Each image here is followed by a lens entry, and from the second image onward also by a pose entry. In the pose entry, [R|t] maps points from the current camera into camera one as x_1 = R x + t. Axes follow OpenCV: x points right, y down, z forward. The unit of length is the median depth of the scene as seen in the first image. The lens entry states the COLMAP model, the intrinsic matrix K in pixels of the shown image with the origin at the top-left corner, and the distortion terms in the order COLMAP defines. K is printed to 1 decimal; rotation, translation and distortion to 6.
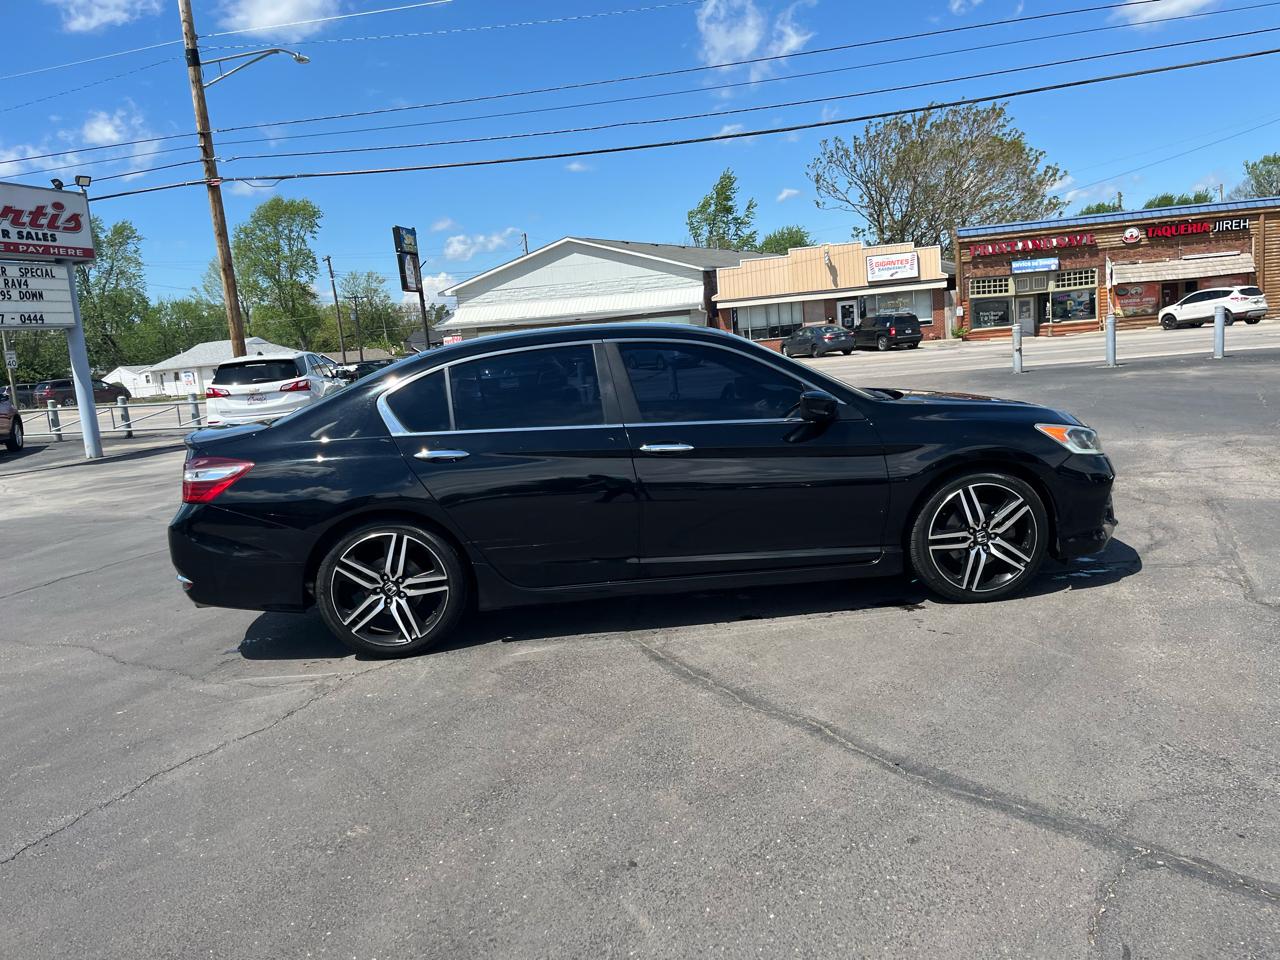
lens RADIAL K [[966.7, 0, 652.0], [0, 966.7, 485.2], [0, 0, 1]] dist [0.072319, -0.088446]
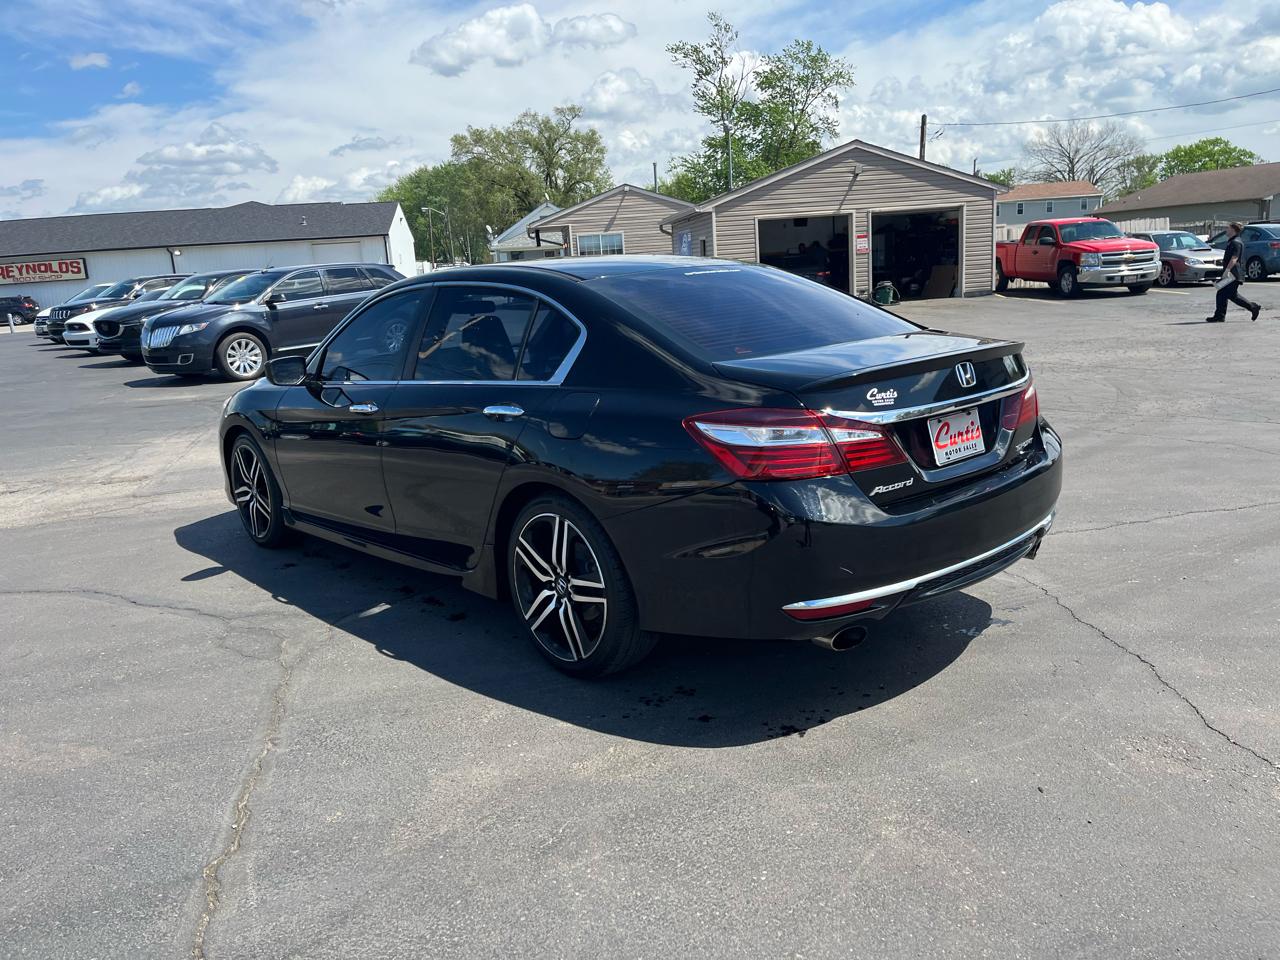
lens RADIAL K [[965.9, 0, 647.6], [0, 965.9, 475.6], [0, 0, 1]] dist [0.073480, -0.097289]
pose [[-0.605611, -0.051601, 0.794086, -0.242879], [0.226482, 0.945449, 0.234164, -0.050789], [-0.762851, 0.321658, -0.560888, 0.450249]]
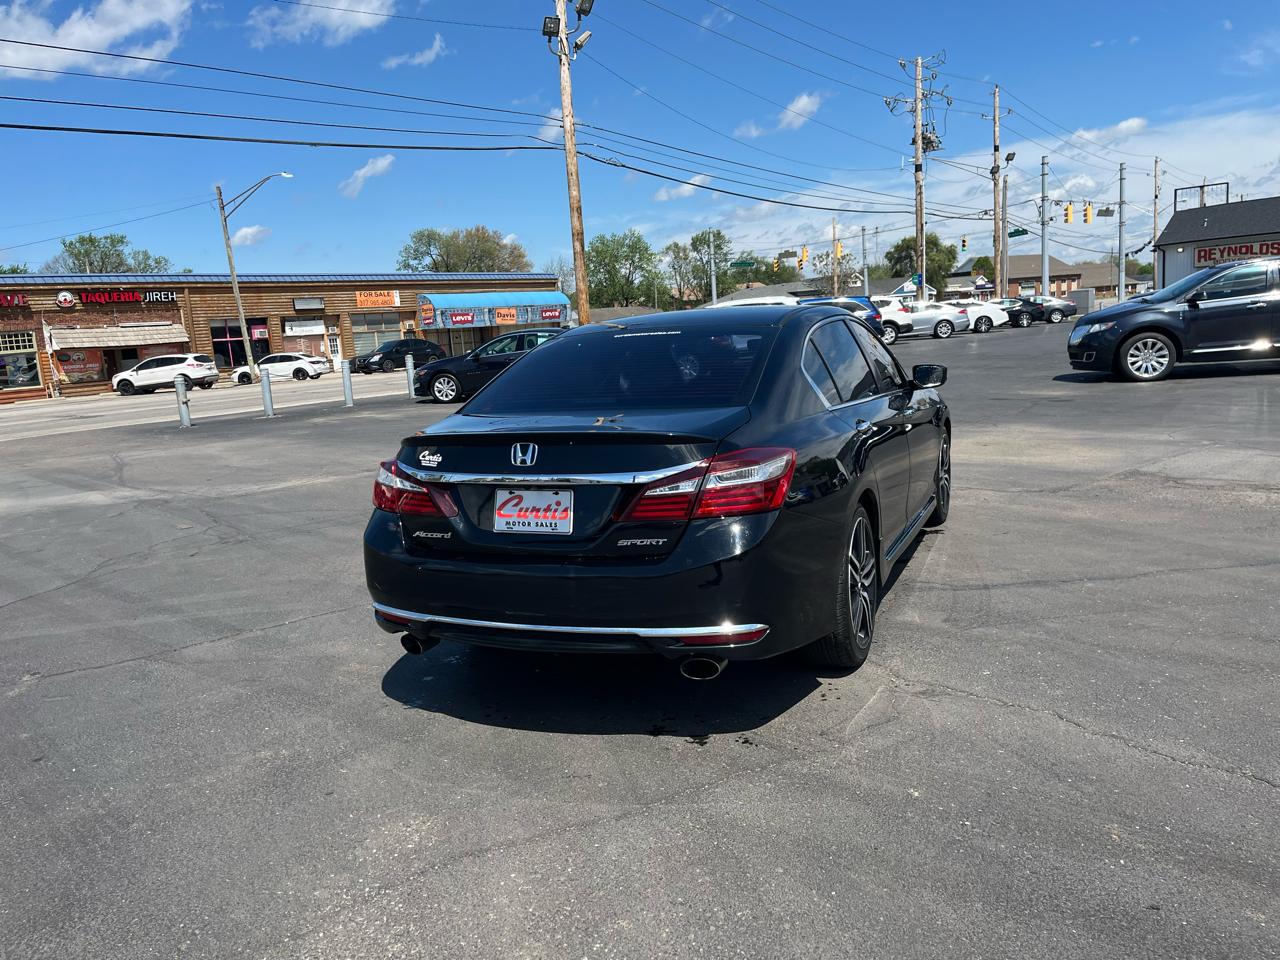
lens RADIAL K [[969.2, 0, 652.9], [0, 969.2, 481.5], [0, 0, 1]] dist [0.066901, -0.089873]
pose [[0.462502, -0.092296, 0.881801, -0.290135], [0.162644, 0.986521, 0.017951, -0.007478], [-0.871573, 0.135118, 0.471280, 0.190678]]
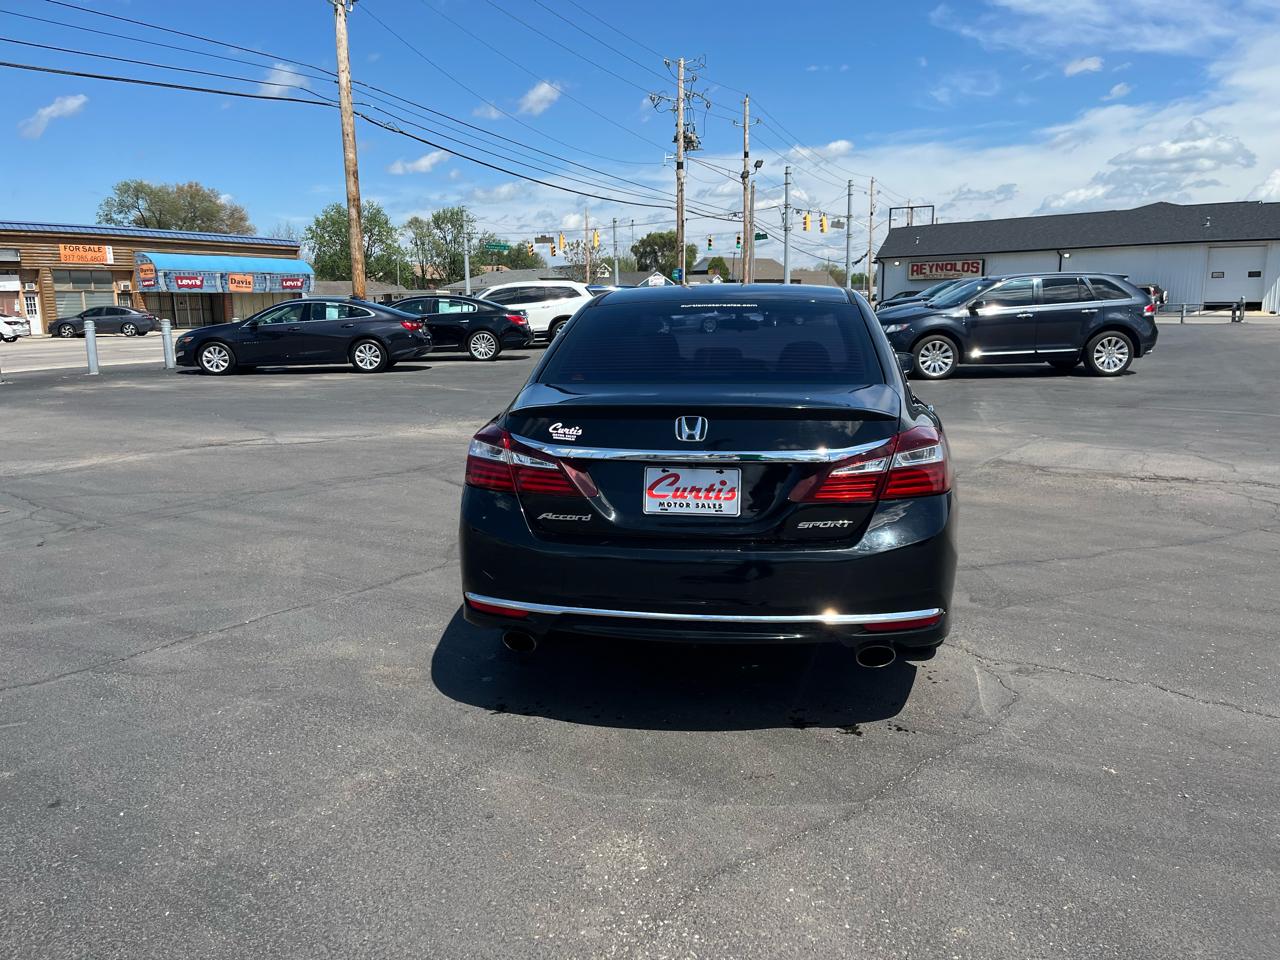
lens RADIAL K [[969.2, 0, 652.9], [0, 969.2, 481.5], [0, 0, 1]] dist [0.066901, -0.089873]
pose [[0.212934, -0.101816, 0.971747, -0.304195], [0.140039, 0.987468, 0.072777, -0.017520], [-0.966979, 0.120586, 0.224523, 0.269285]]
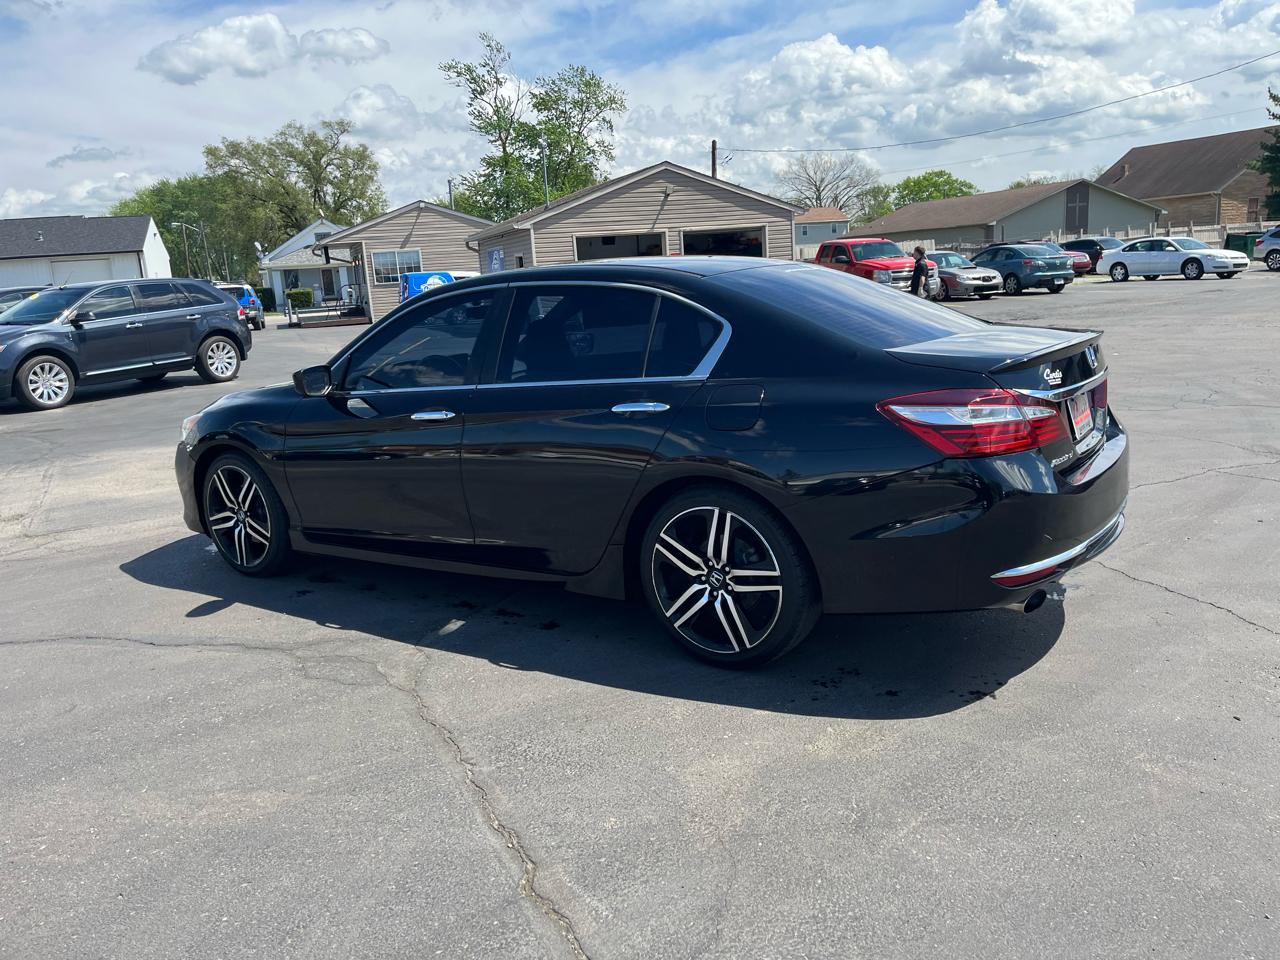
lens RADIAL K [[968.9, 0, 648.4], [0, 968.9, 469.0], [0, 0, 1]] dist [0.065744, -0.089770]
pose [[-0.769601, 0.001780, 0.638523, -0.193000], [0.217517, 0.940915, 0.259547, -0.062660], [-0.600334, 0.338637, -0.724517, 0.503981]]
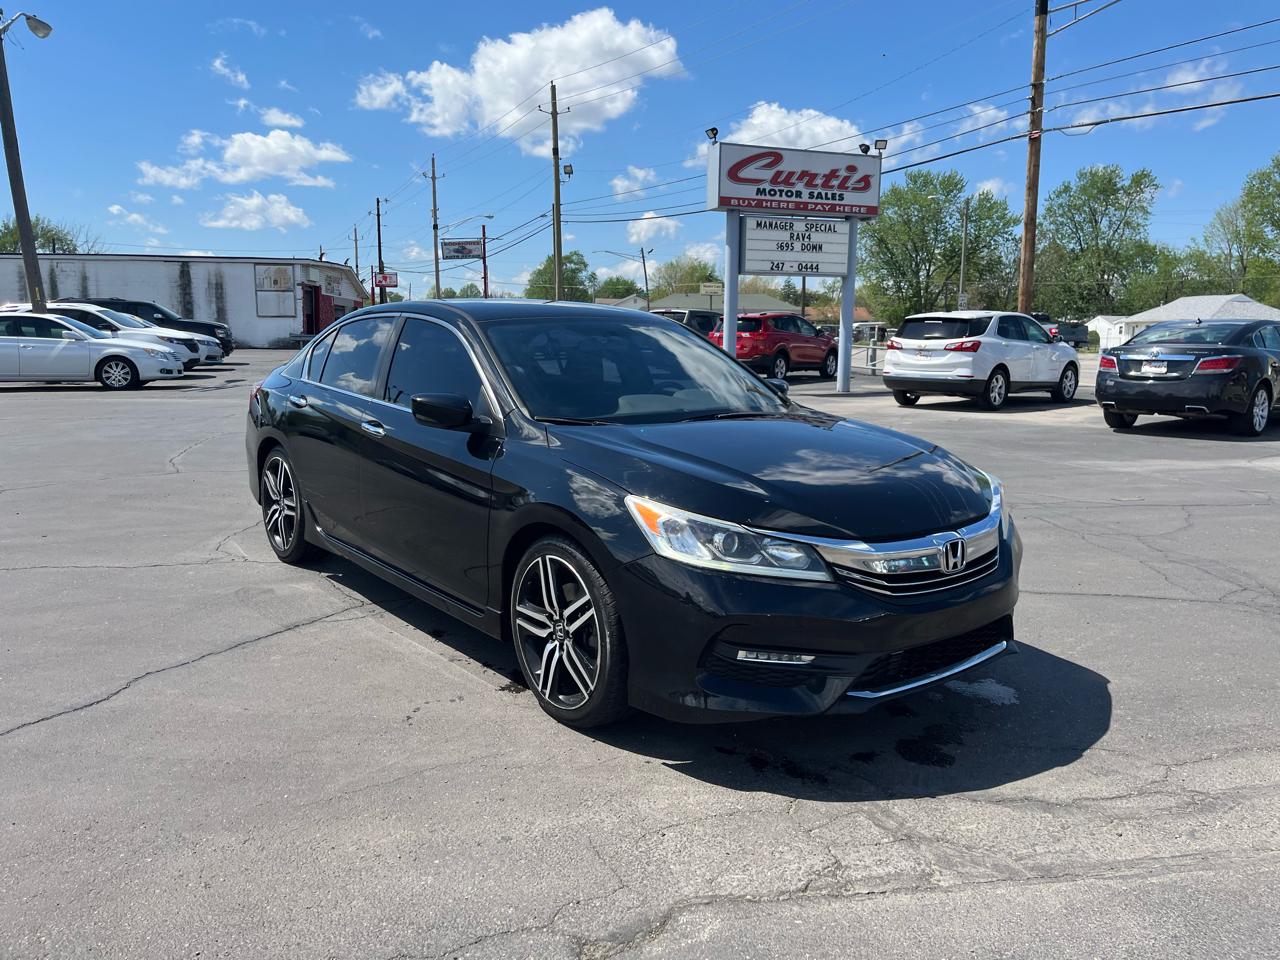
lens RADIAL K [[969.2, 0, 652.9], [0, 969.2, 481.5], [0, 0, 1]] dist [0.066901, -0.089873]
pose [[0.566005, 0.216158, -0.795559, 0.248570], [-0.179760, 0.974153, 0.136792, -0.044245], [0.804565, 0.065585, 0.590232, 0.168510]]
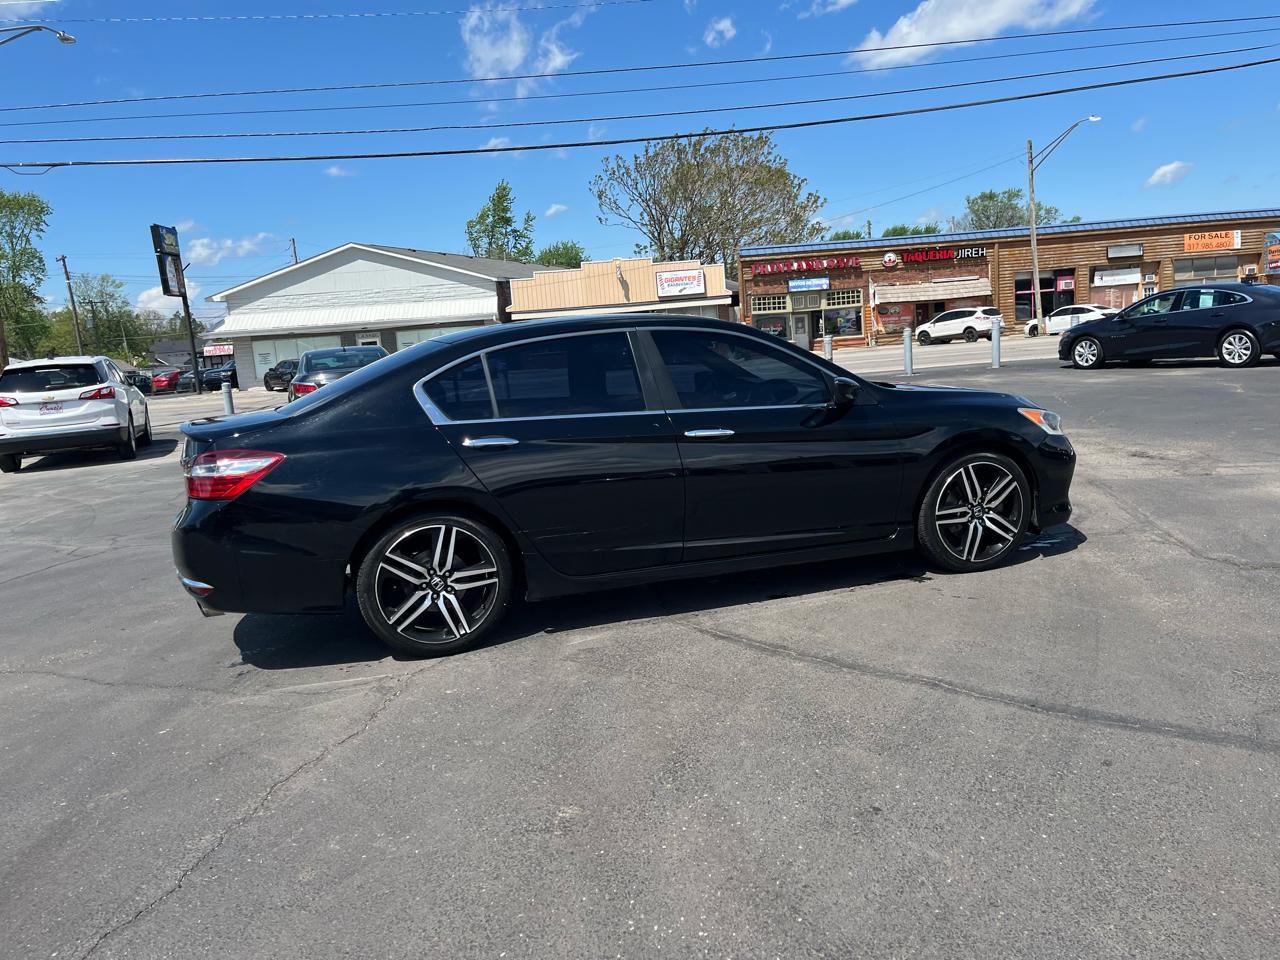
lens RADIAL K [[969.2, 0, 652.9], [0, 969.2, 481.5], [0, 0, 1]] dist [0.066901, -0.089873]
pose [[0.972917, -0.024439, 0.229860, -0.072536], [0.028588, 0.999483, -0.014739, 0.006785], [-0.229381, 0.020911, 0.973112, 0.003896]]
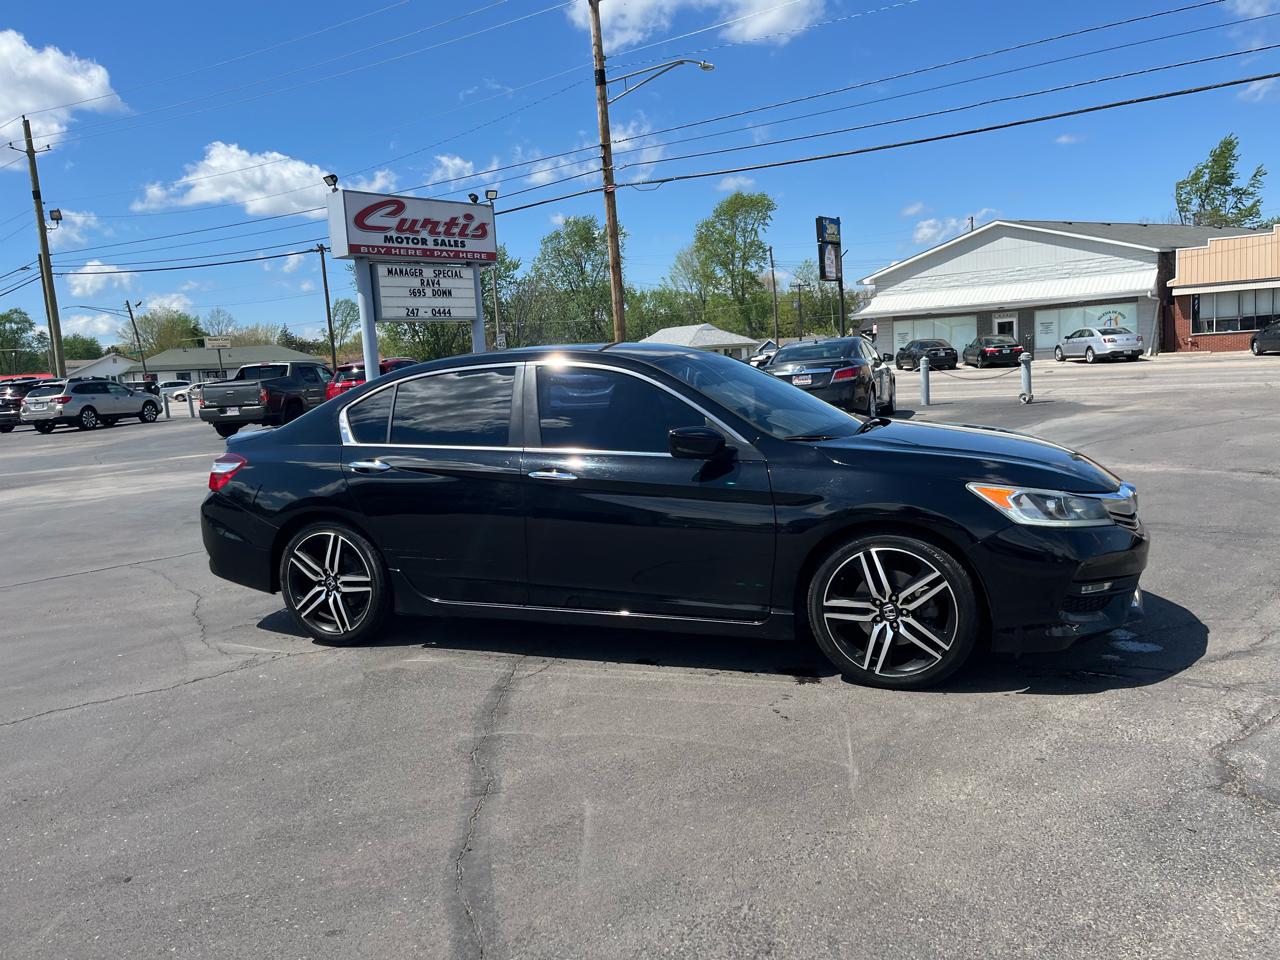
lens RADIAL K [[967.8, 0, 654.3], [0, 967.8, 475.7], [0, 0, 1]] dist [0.053274, -0.046155]
pose [[0.895723, 0.081107, -0.437152, 0.138288], [-0.078776, 0.996615, 0.023496, -0.018052], [0.437578, 0.013391, 0.899081, 0.042620]]
